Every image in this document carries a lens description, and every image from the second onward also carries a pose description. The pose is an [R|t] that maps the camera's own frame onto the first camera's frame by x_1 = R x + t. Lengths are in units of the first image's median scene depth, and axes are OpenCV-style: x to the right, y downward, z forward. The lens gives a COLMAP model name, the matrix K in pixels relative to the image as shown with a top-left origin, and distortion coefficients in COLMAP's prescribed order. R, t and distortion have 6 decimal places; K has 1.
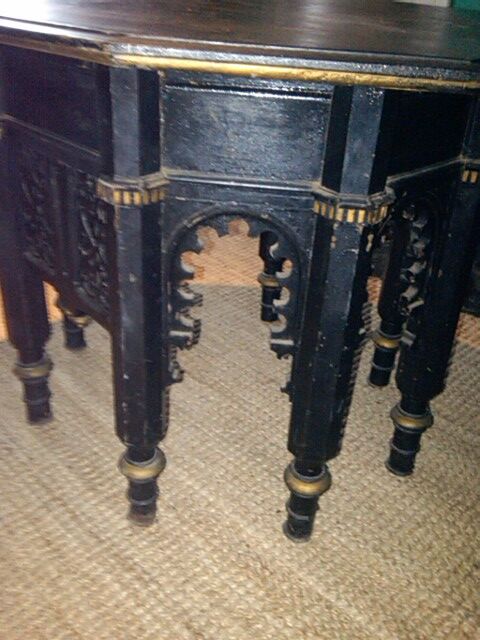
lens RADIAL K [[669.4, 0, 240.0], [0, 669.4, 320.0], [0, 0, 1]] dist [0.055577, -0.328751]
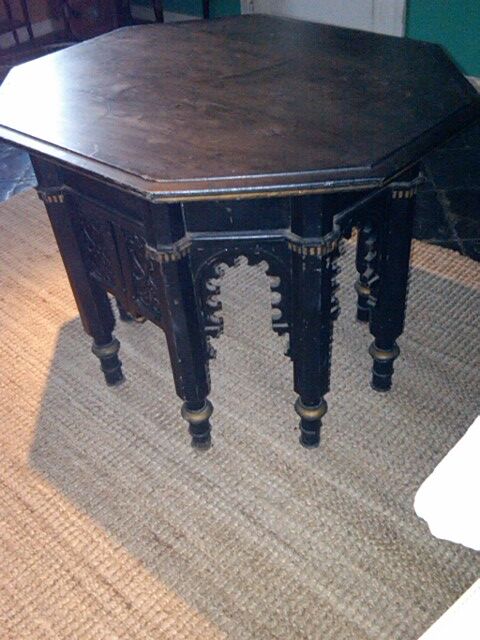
lens RADIAL K [[699.4, 0, 230.9], [0, 699.4, 320.3], [0, 0, 1]] dist [0.044236, -0.335888]
pose [[0.990293, -0.126216, -0.058223, 0.041560], [0.134256, 0.977026, 0.165513, -0.224904], [0.035995, -0.171724, 0.984487, -0.473119]]
